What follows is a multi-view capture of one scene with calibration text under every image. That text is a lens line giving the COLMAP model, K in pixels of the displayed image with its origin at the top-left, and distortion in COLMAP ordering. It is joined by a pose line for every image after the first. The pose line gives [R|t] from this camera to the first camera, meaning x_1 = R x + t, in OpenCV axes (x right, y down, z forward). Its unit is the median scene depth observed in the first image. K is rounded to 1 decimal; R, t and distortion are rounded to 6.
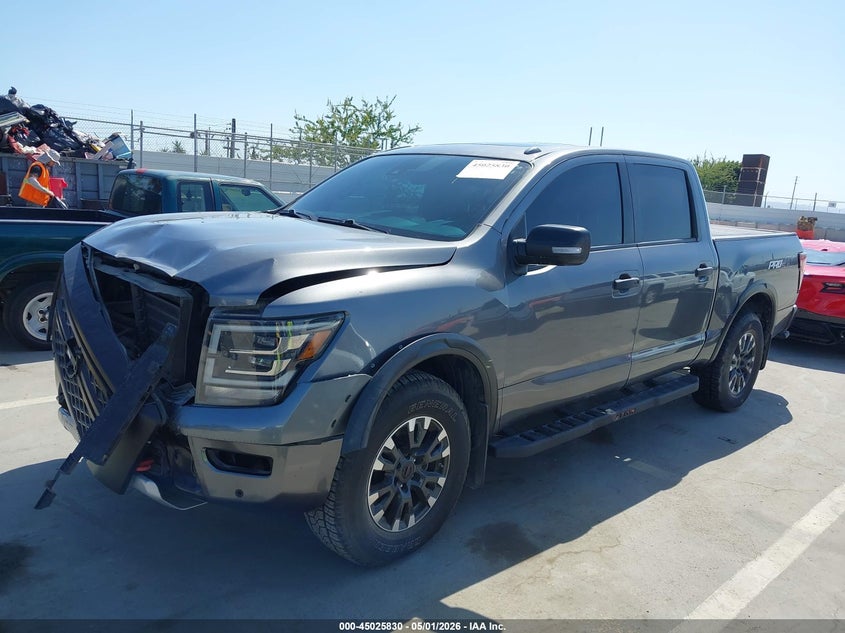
lens RADIAL K [[656.8, 0, 422.5], [0, 656.8, 316.5], [0, 0, 1]] dist [0.007844, -0.005958]
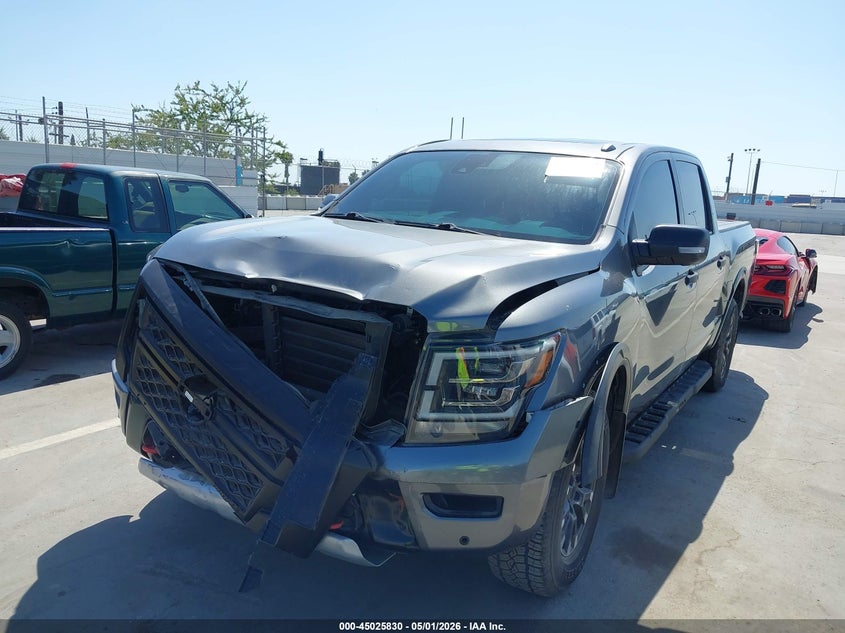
lens RADIAL K [[656.8, 0, 422.5], [0, 656.8, 316.5], [0, 0, 1]] dist [0.007844, -0.005958]
pose [[0.973452, -0.054535, 0.222300, -0.364865], [0.050691, 0.998450, 0.022966, -0.039753], [-0.223208, -0.011087, 0.974708, 0.107492]]
